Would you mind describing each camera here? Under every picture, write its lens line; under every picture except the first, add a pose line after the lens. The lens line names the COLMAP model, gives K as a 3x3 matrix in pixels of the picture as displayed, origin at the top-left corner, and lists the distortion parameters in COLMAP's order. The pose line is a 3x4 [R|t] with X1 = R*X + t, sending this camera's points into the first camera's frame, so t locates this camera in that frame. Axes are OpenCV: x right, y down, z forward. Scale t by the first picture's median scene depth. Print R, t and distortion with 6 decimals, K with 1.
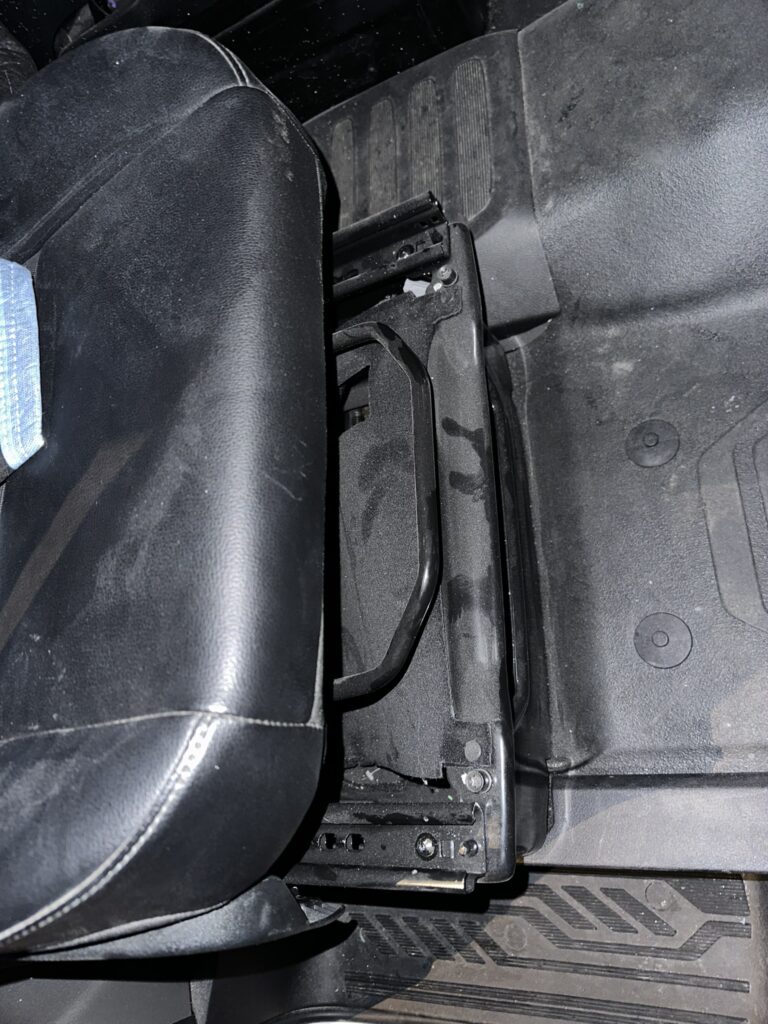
lens RADIAL K [[762.0, 0, 385.8], [0, 762.0, 502.2], [0, 0, 1]] dist [0.000774, 0.002529]
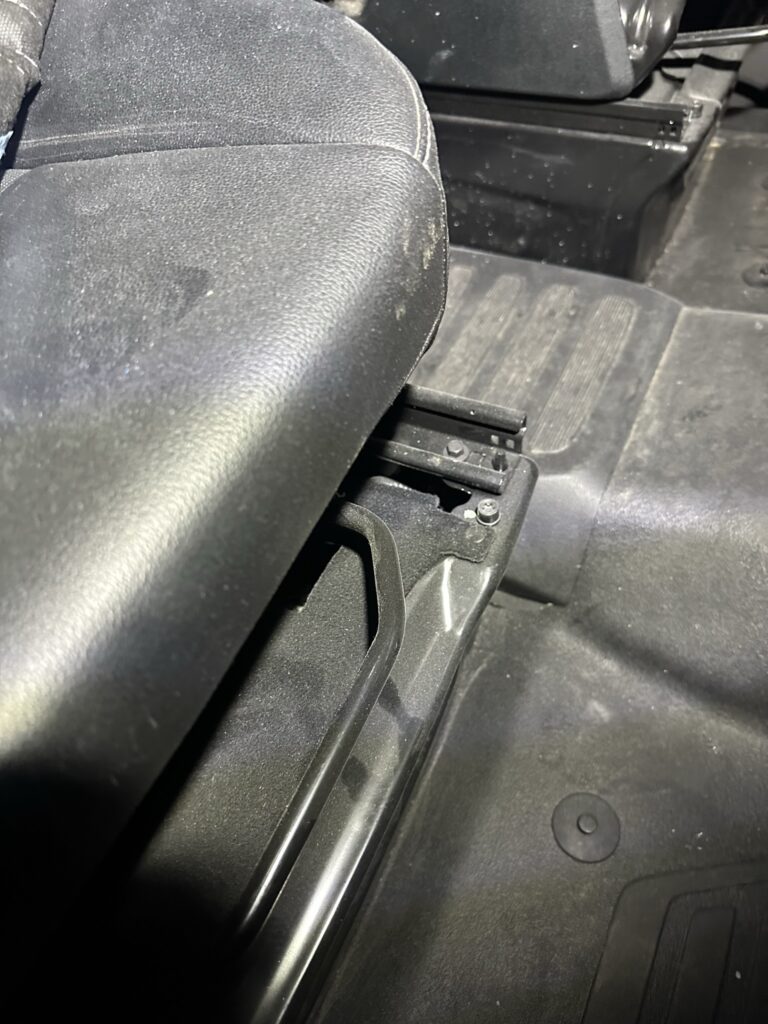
lens RADIAL K [[745.1, 0, 395.8], [0, 745.1, 508.3], [0, 0, 1]] dist [0.097232, -0.169217]
pose [[0.828450, 0.553183, 0.087520, -0.061422], [-0.536052, 0.828456, -0.162200, -0.120907], [-0.162233, 0.087459, 0.982869, 0.257491]]
